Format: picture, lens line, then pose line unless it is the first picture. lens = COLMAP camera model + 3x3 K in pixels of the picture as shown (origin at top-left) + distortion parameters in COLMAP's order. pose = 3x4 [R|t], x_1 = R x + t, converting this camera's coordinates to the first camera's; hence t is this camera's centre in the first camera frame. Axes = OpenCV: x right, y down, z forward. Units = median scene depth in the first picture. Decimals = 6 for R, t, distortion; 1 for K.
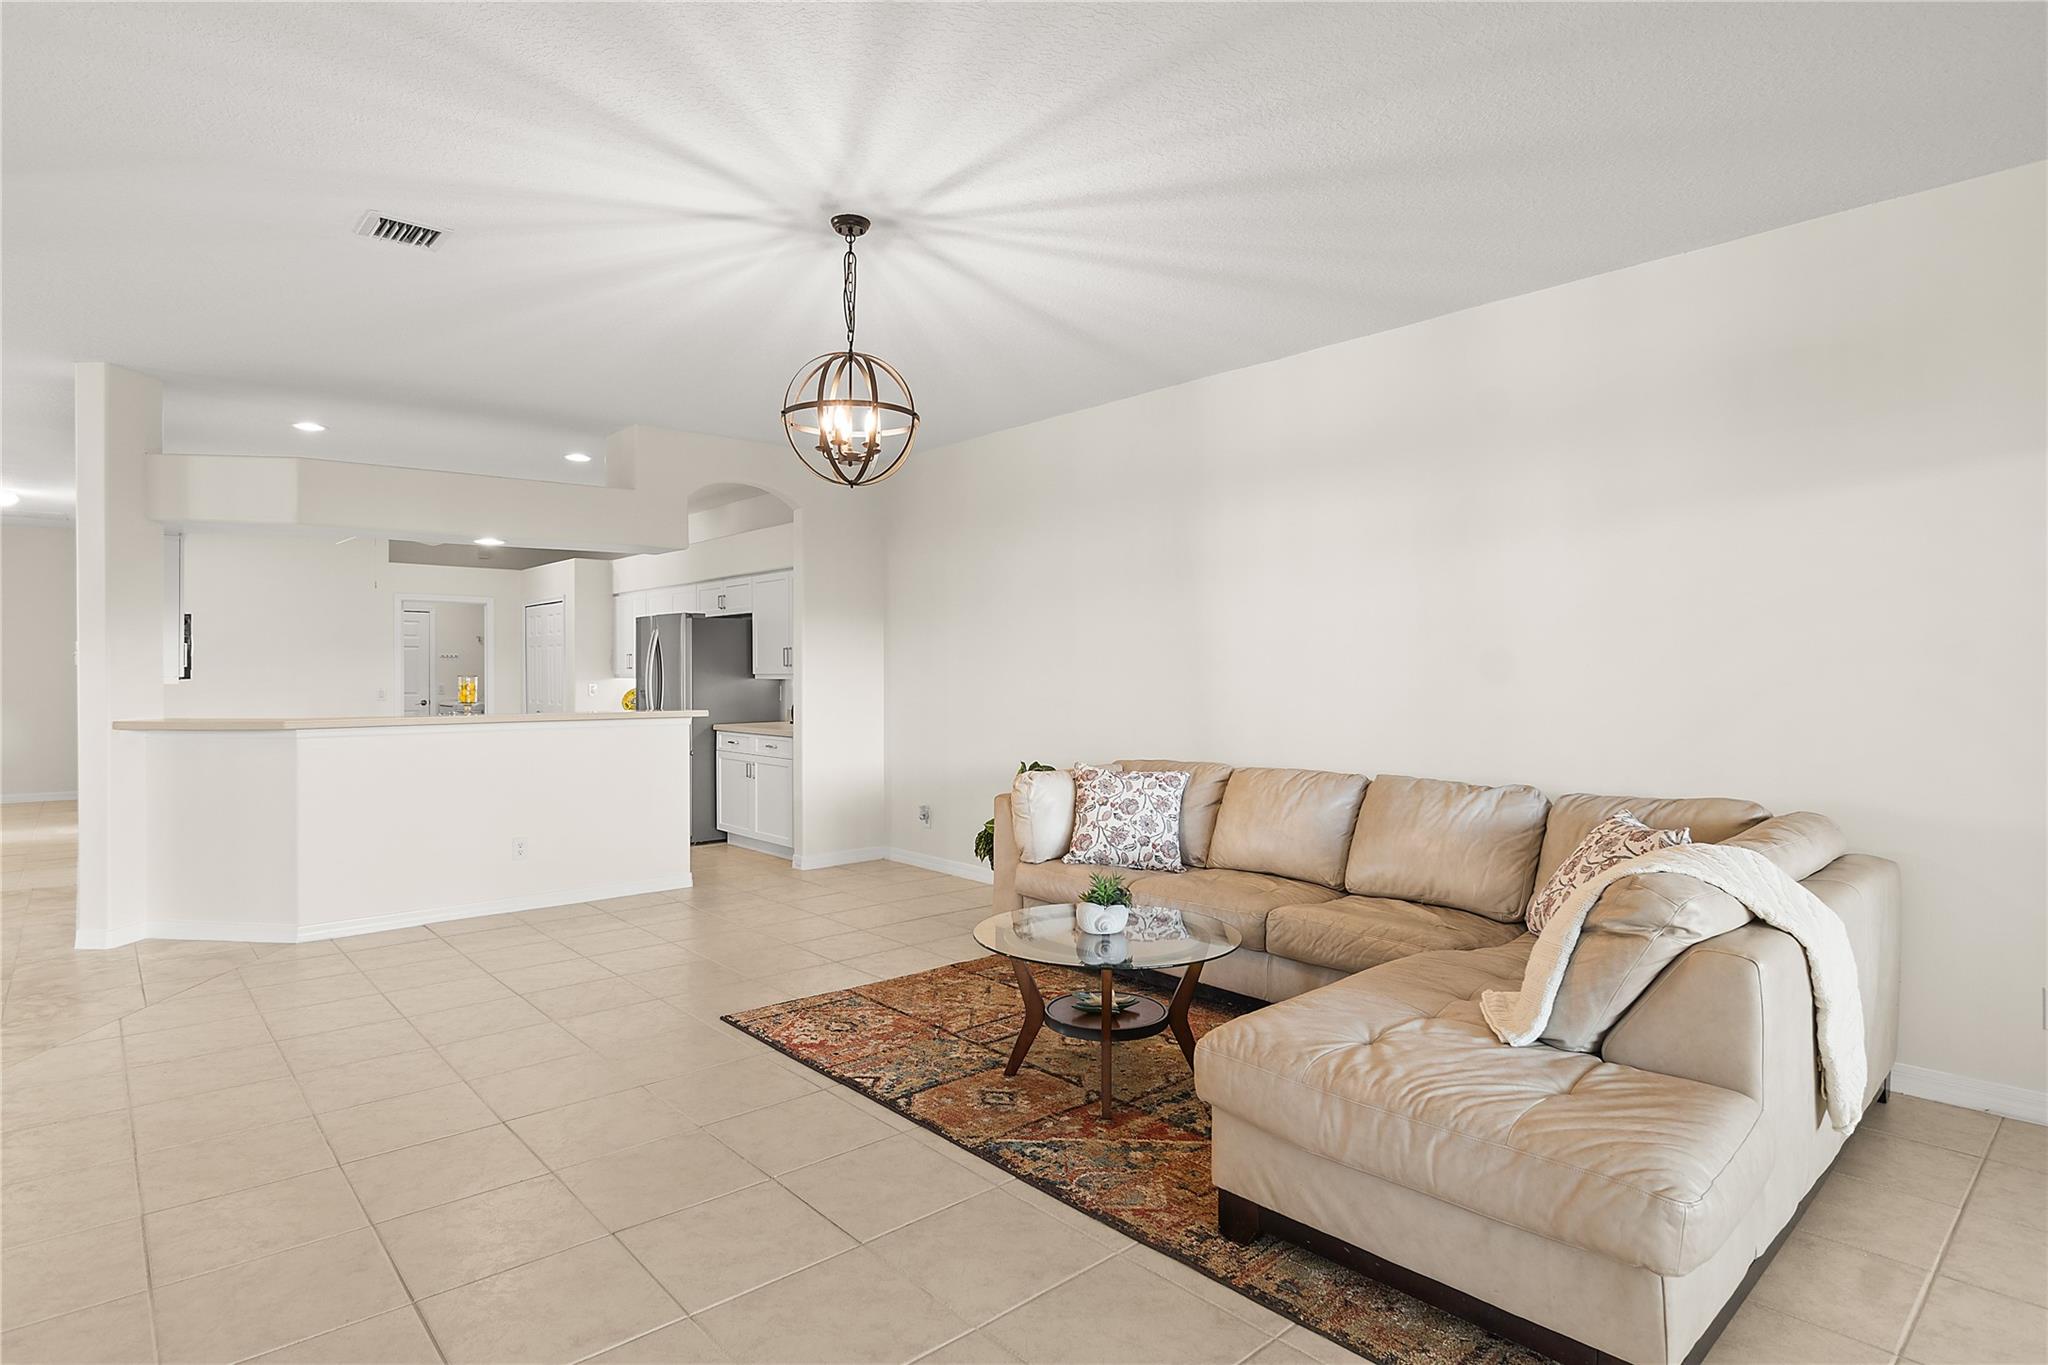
lens RADIAL K [[1070.1, 0, 989.2], [0, 1070.1, 680.9], [0, 0, 1]] dist [-0.018389, -0.000042]
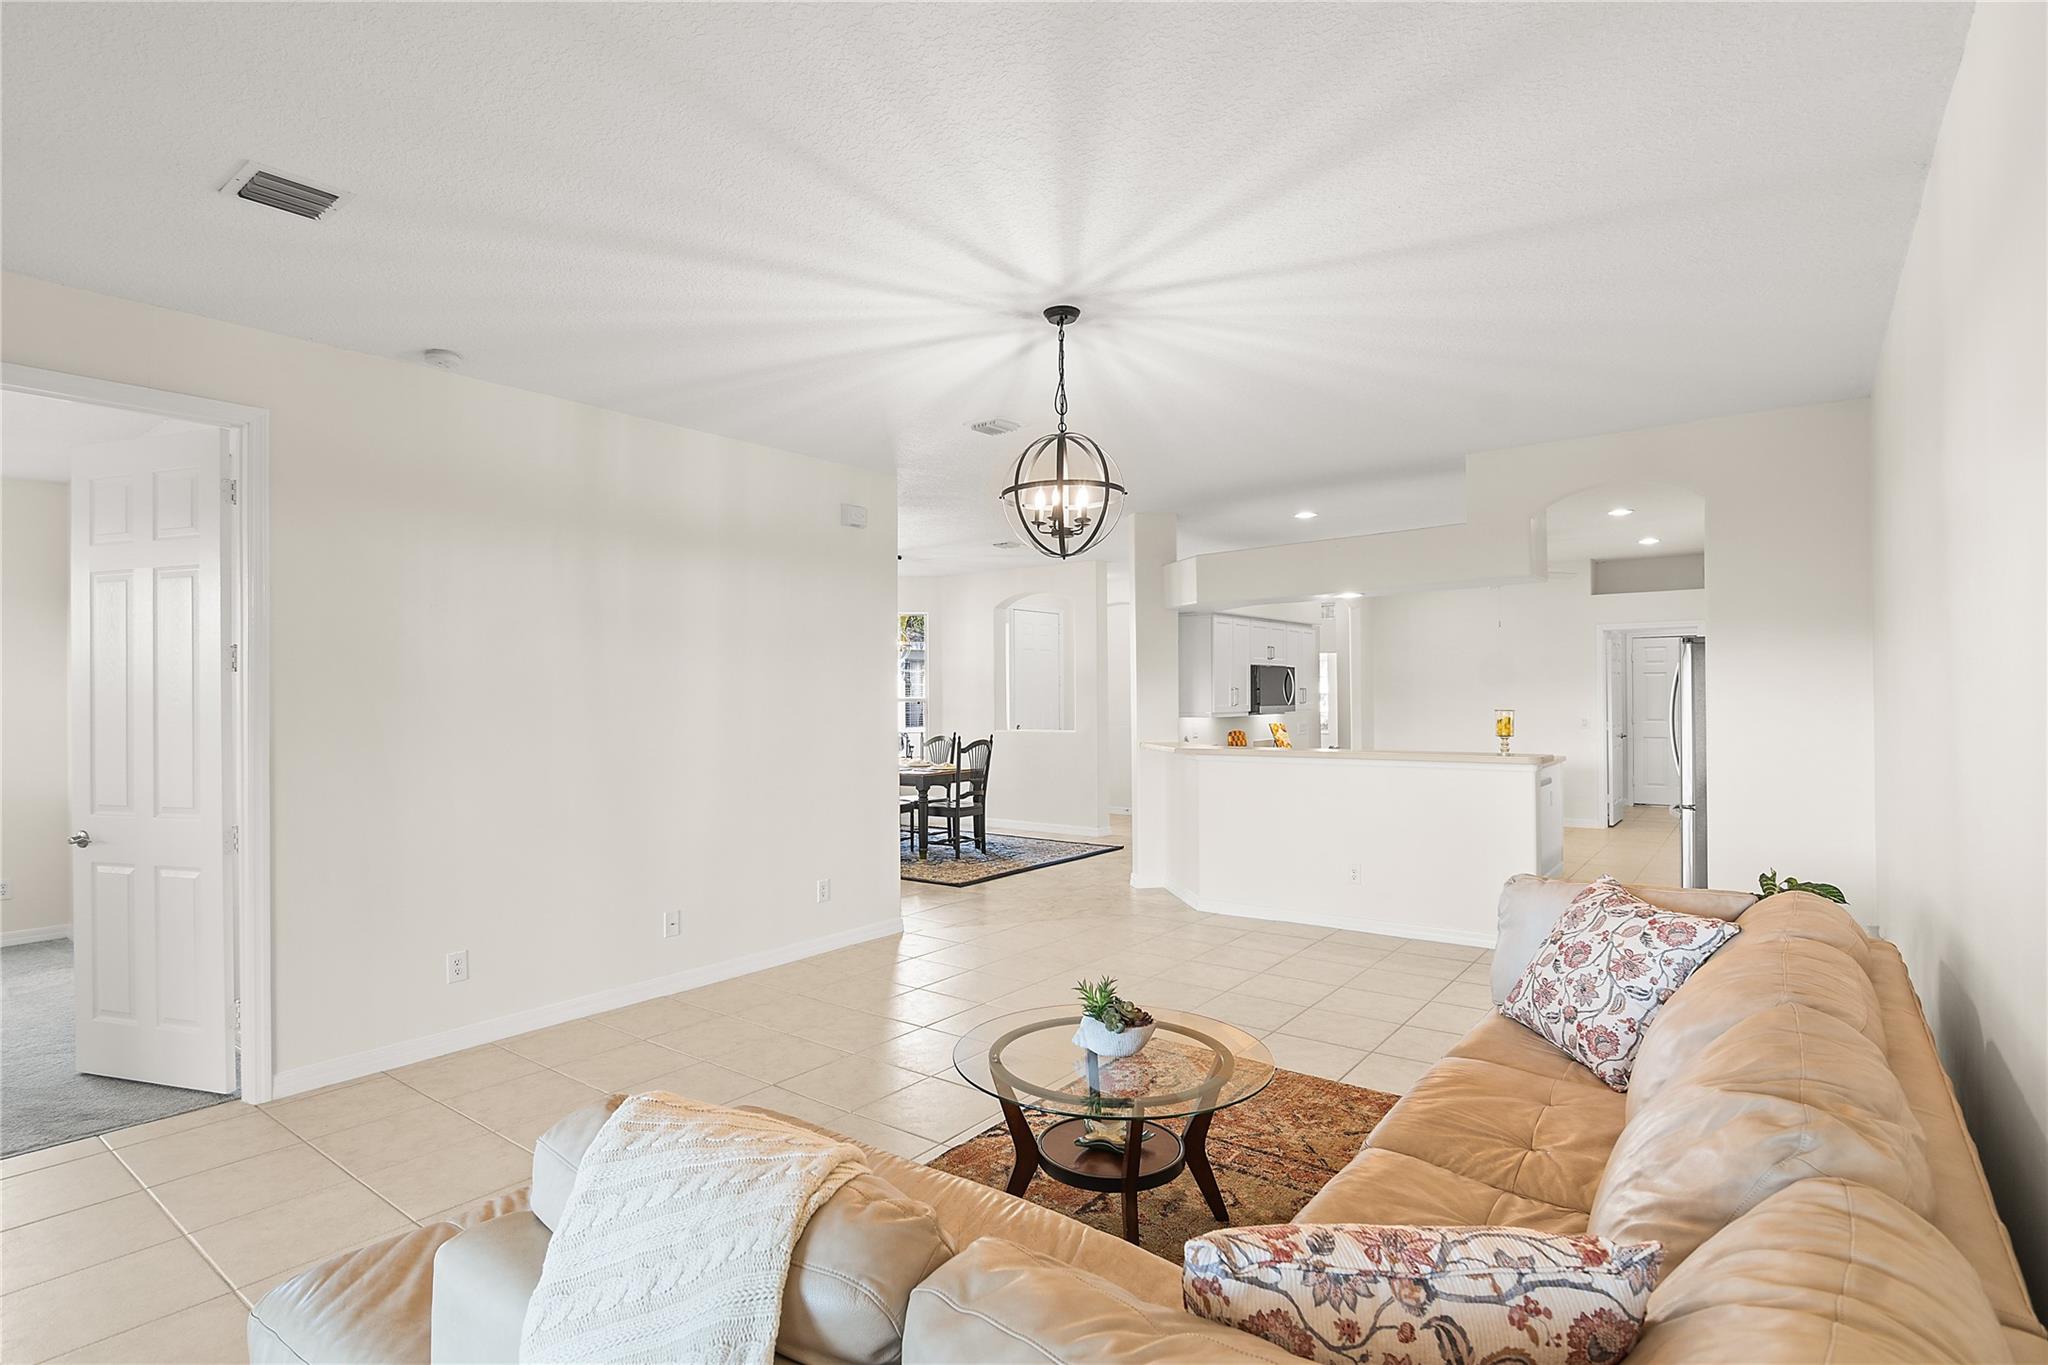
lens RADIAL K [[1012.8, 0, 1009.4], [0, 1012.8, 681.3], [0, 0, 1]] dist [-0.018372, 0.000004]
pose [[0.193036, -0.011903, -0.981120, 0.637797], [-0.000850, 0.999924, -0.012299, -0.033371], [0.981191, 0.003208, 0.193011, 0.560553]]
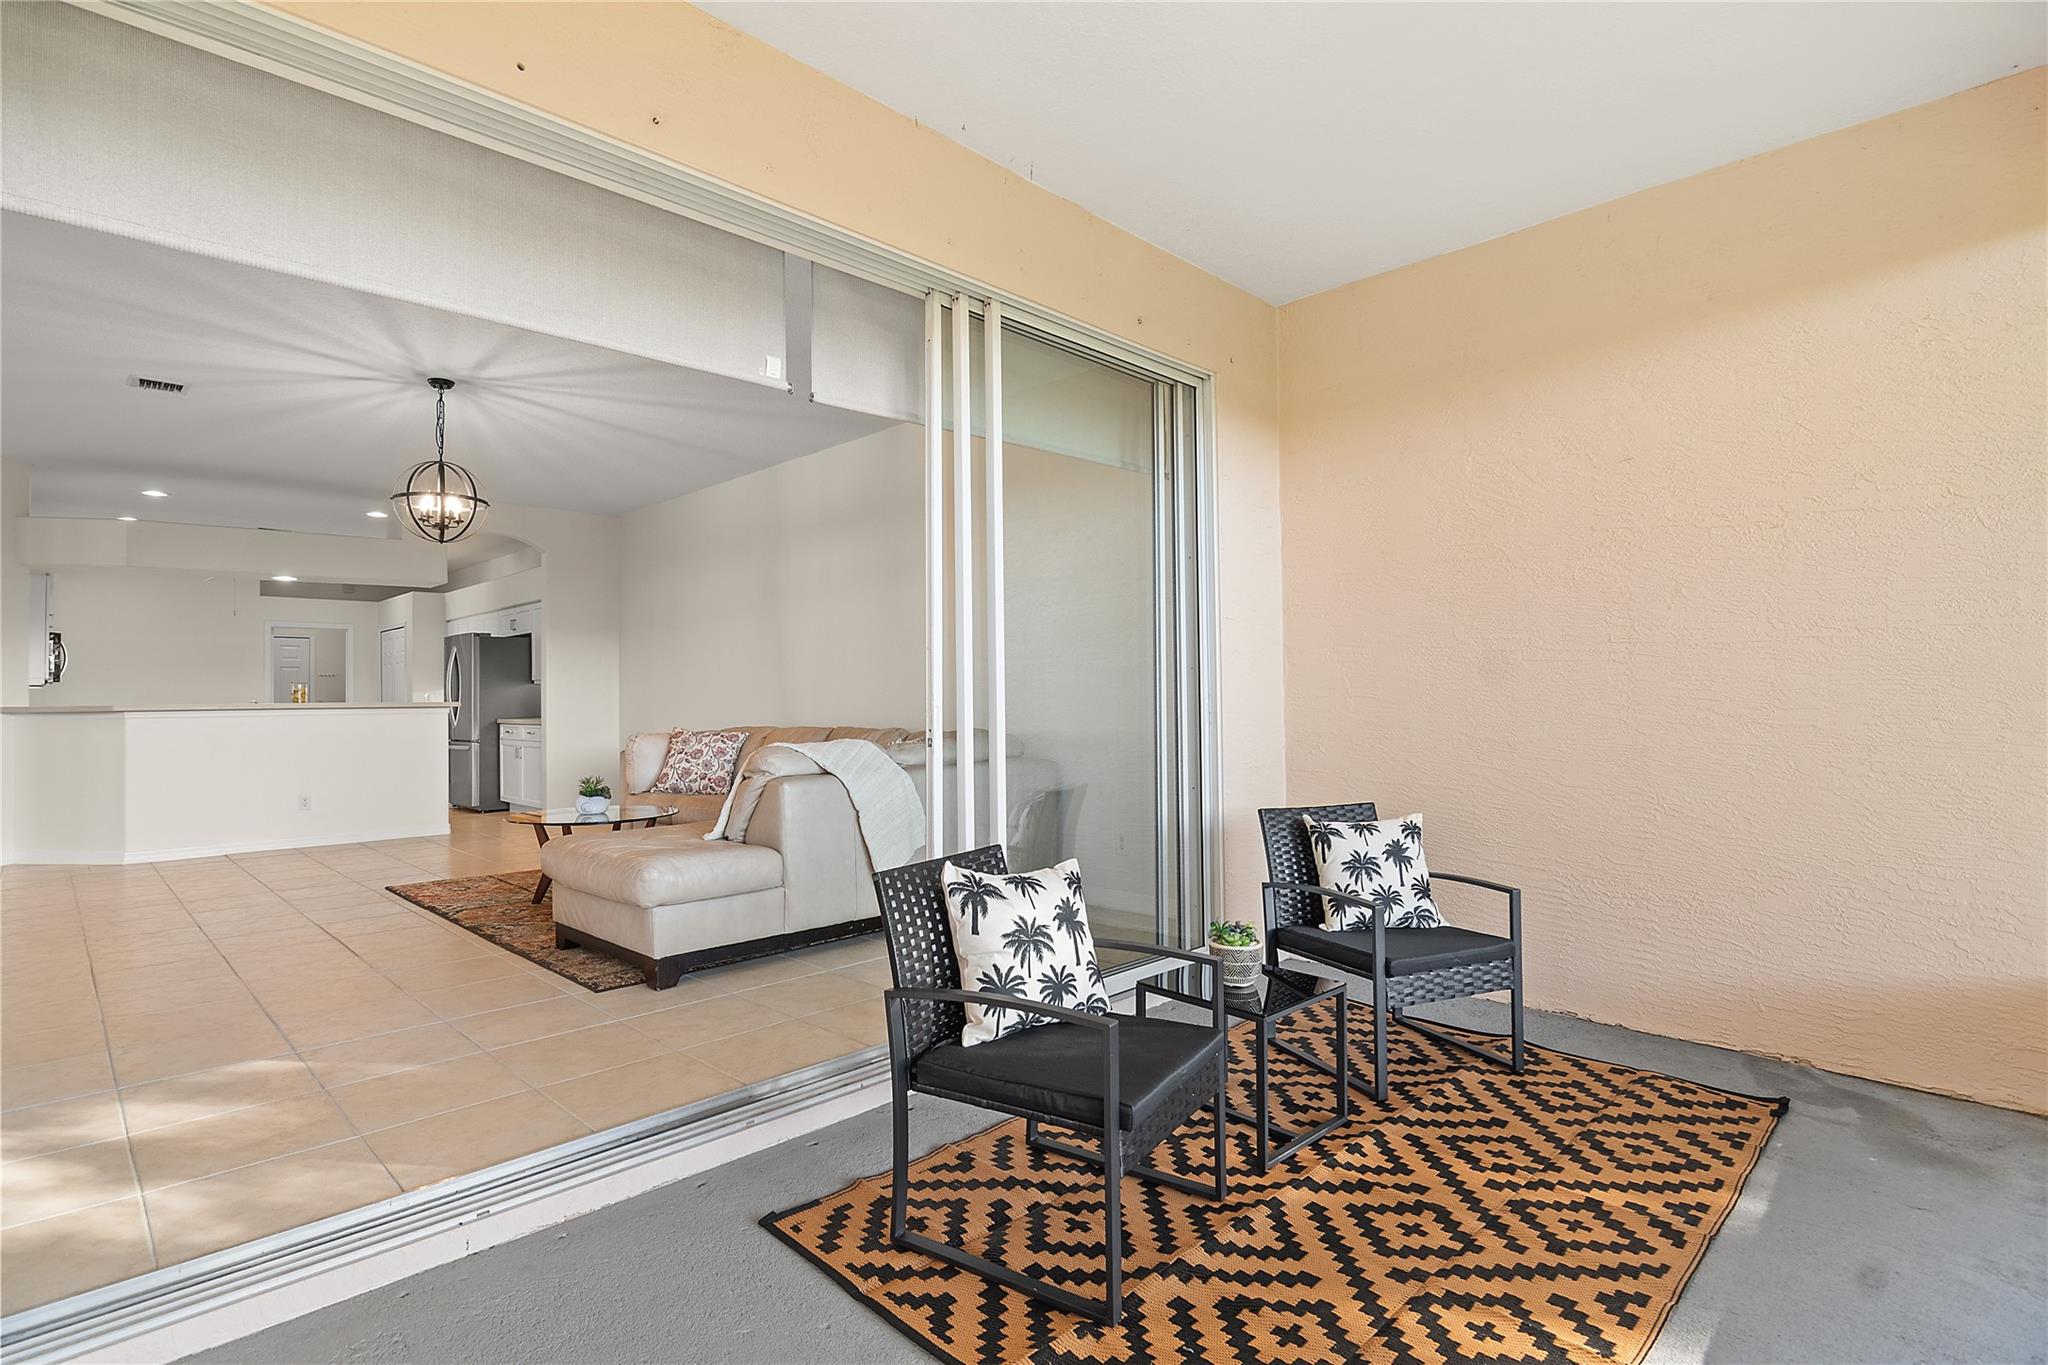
lens RADIAL K [[1012.8, 0, 1009.4], [0, 1012.8, 681.3], [0, 0, 1]] dist [-0.018372, 0.000004]
pose [[0.997858, -0.009115, 0.064786, 0.471502], [0.010939, 0.999552, -0.027852, 0.059940], [-0.064503, 0.028501, 0.997510, -0.429414]]
